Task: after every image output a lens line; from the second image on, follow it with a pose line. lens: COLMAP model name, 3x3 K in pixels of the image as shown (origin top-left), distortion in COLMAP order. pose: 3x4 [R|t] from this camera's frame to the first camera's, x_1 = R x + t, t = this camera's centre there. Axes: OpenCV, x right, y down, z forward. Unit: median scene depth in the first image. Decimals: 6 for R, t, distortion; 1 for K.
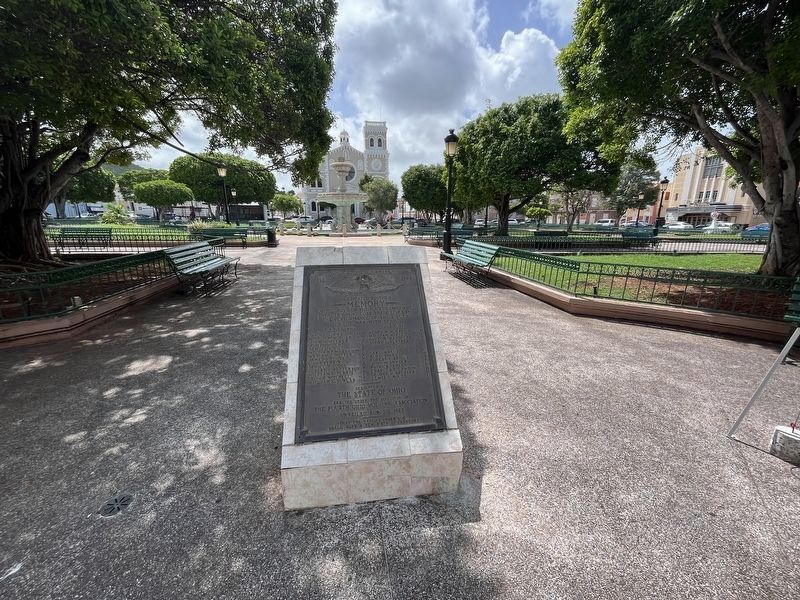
lens RADIAL K [[321.7, 0, 397.8], [0, 321.7, 301.1], [0, 0, 1]] dist [-0.000016, 0.000004]
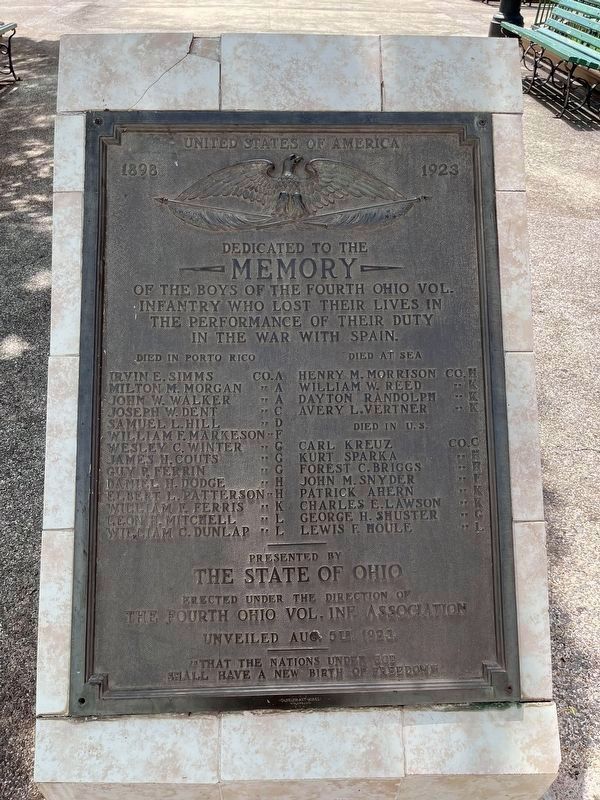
lens RADIAL K [[614.3, 0, 301.0], [0, 614.3, 399.1], [0, 0, 1]] dist [0.014842, -0.016285]
pose [[0.993132, 0.080406, -0.084989, -0.035781], [-0.039299, 0.913477, 0.404989, -0.113729], [0.110199, -0.398868, 0.910363, 0.445960]]
